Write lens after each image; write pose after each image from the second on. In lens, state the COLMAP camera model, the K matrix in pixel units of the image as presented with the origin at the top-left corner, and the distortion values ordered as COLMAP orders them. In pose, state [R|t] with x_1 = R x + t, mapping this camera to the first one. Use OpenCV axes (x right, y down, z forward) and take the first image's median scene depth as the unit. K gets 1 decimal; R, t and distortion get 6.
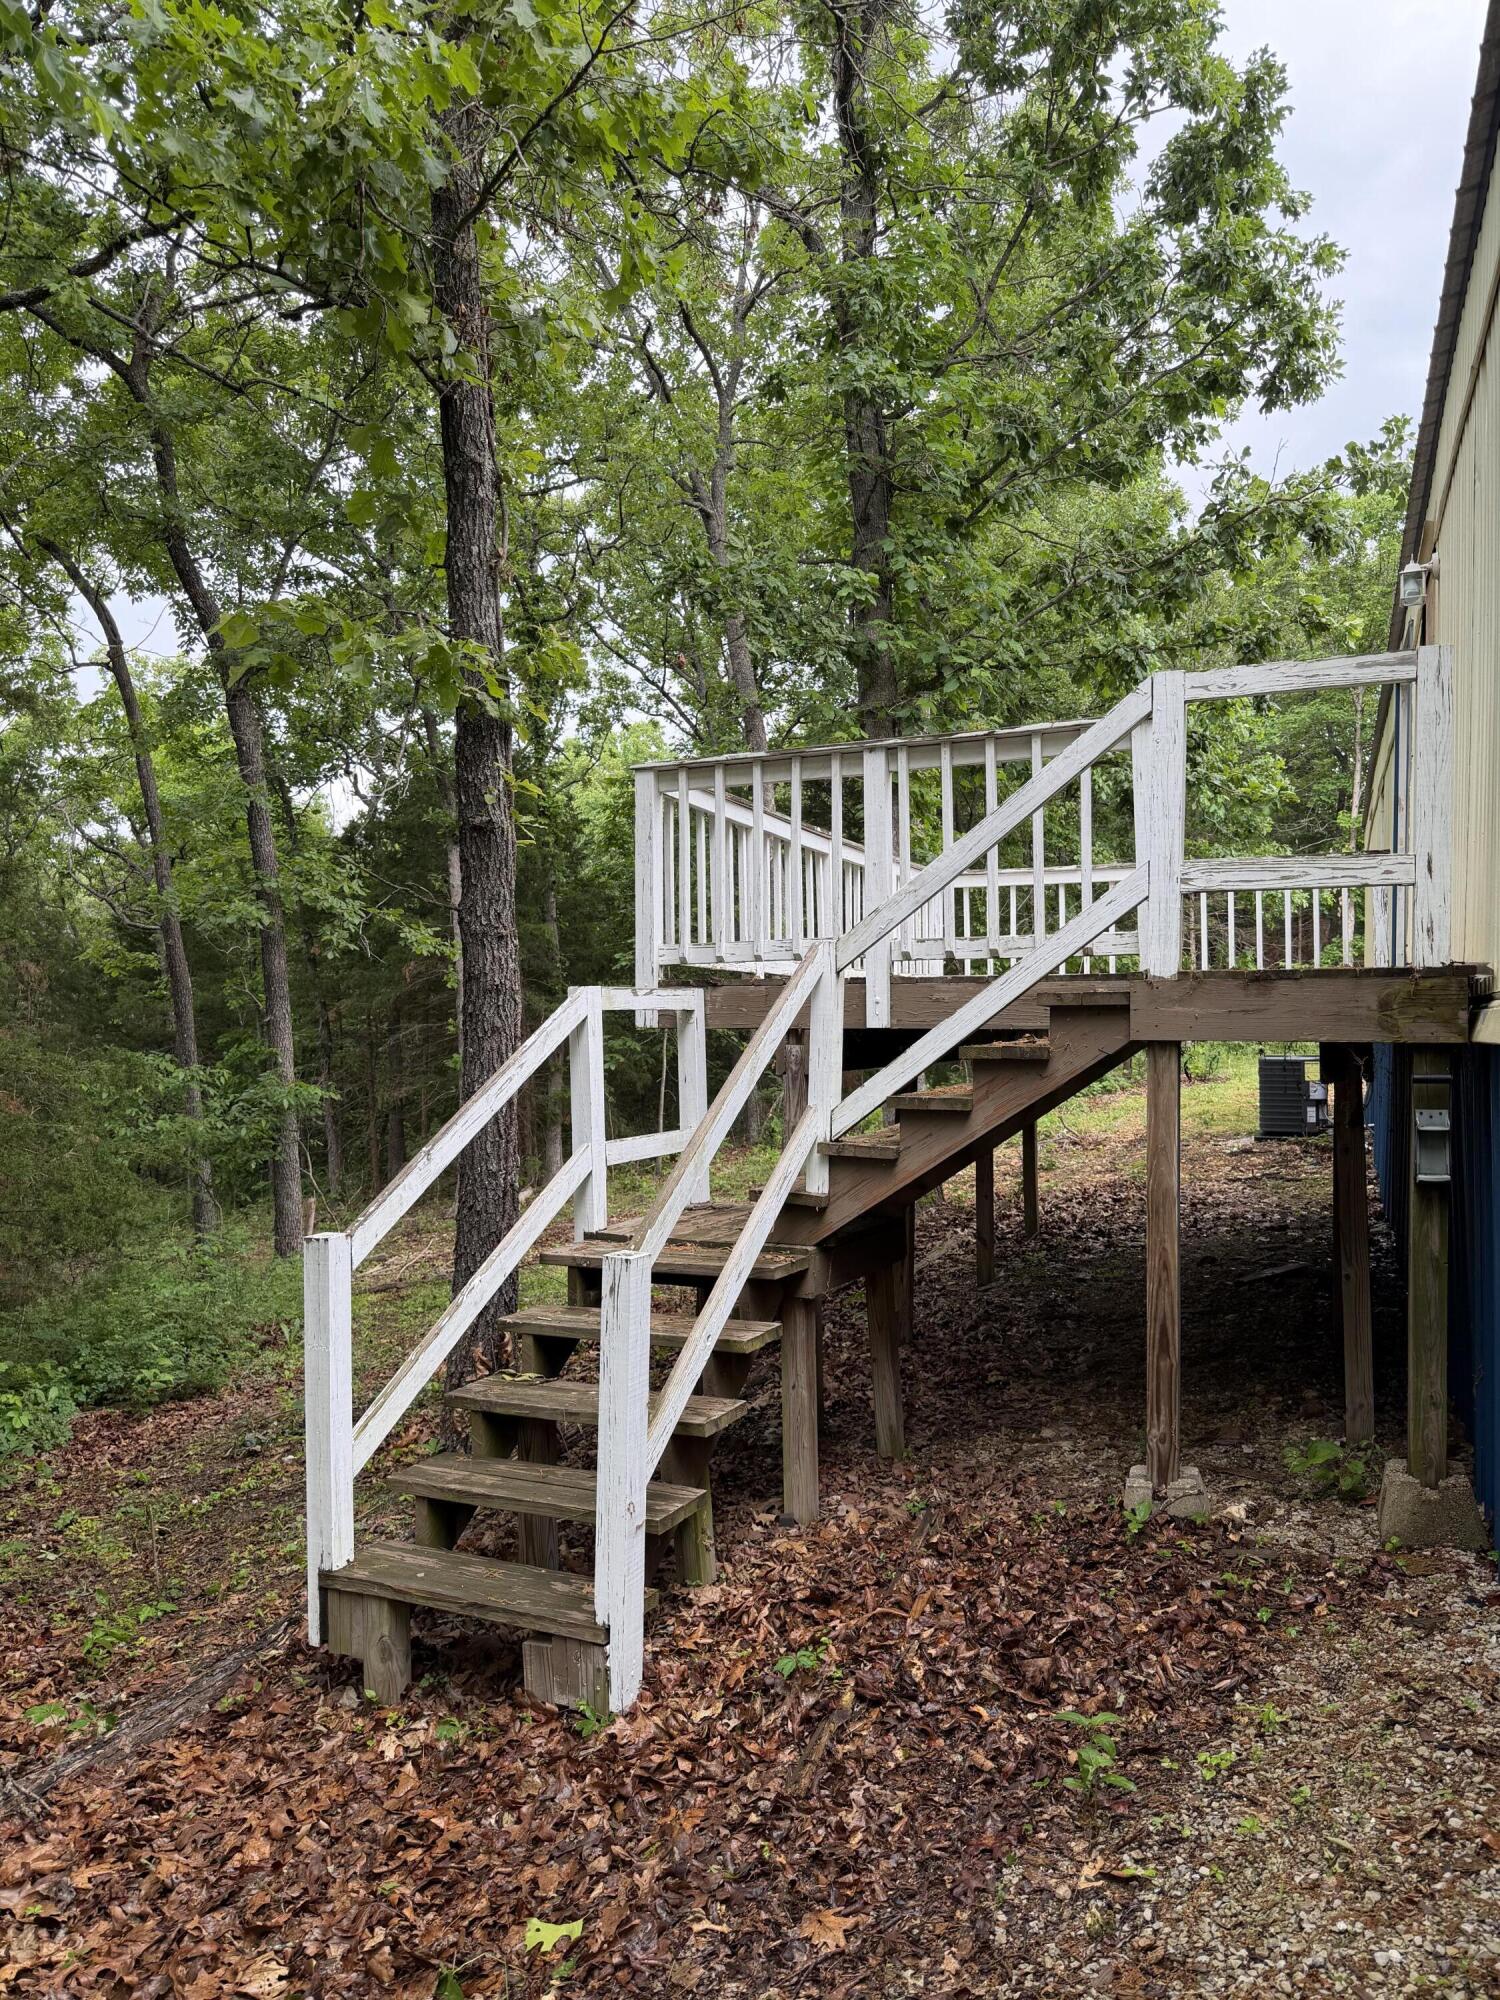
lens RADIAL K [[1416.4, 0, 746.9], [0, 1416.4, 1003.7], [0, 0, 1]] dist [0.014453, -0.003080]
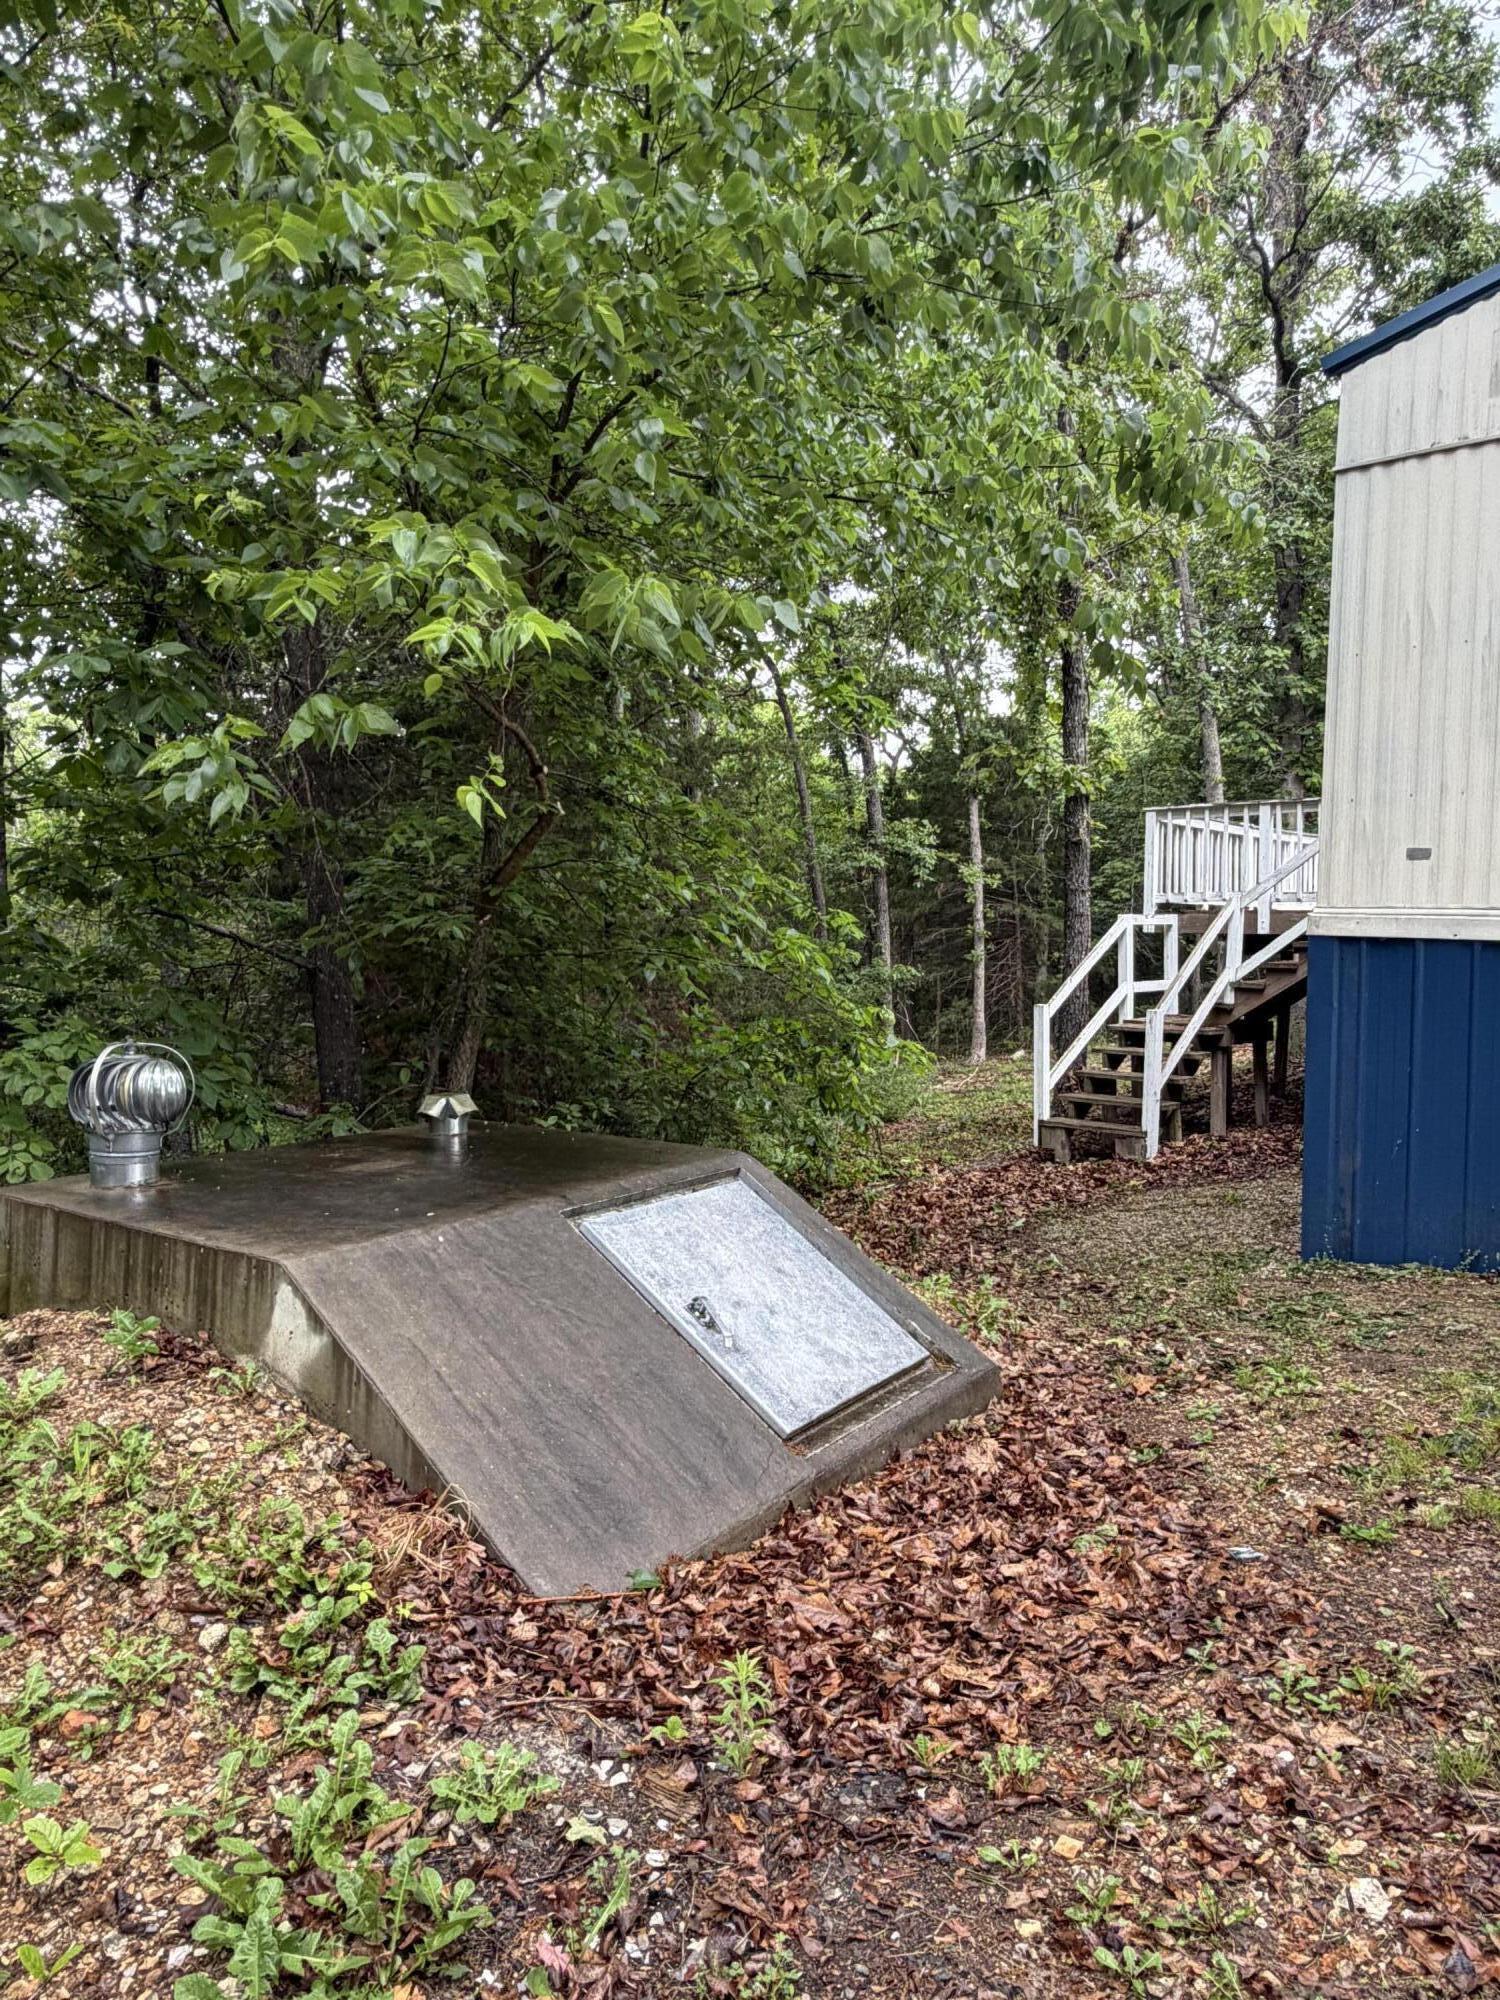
lens RADIAL K [[1297.1, 0, 760.2], [0, 1297.1, 1019.1], [0, 0, 1]] dist [-0.006791, 0.001118]
pose [[0.949316, 0.027196, -0.313145, -0.013132], [-0.000452, 0.996367, 0.085163, -0.021666], [0.314323, -0.080705, 0.945879, -1.143798]]
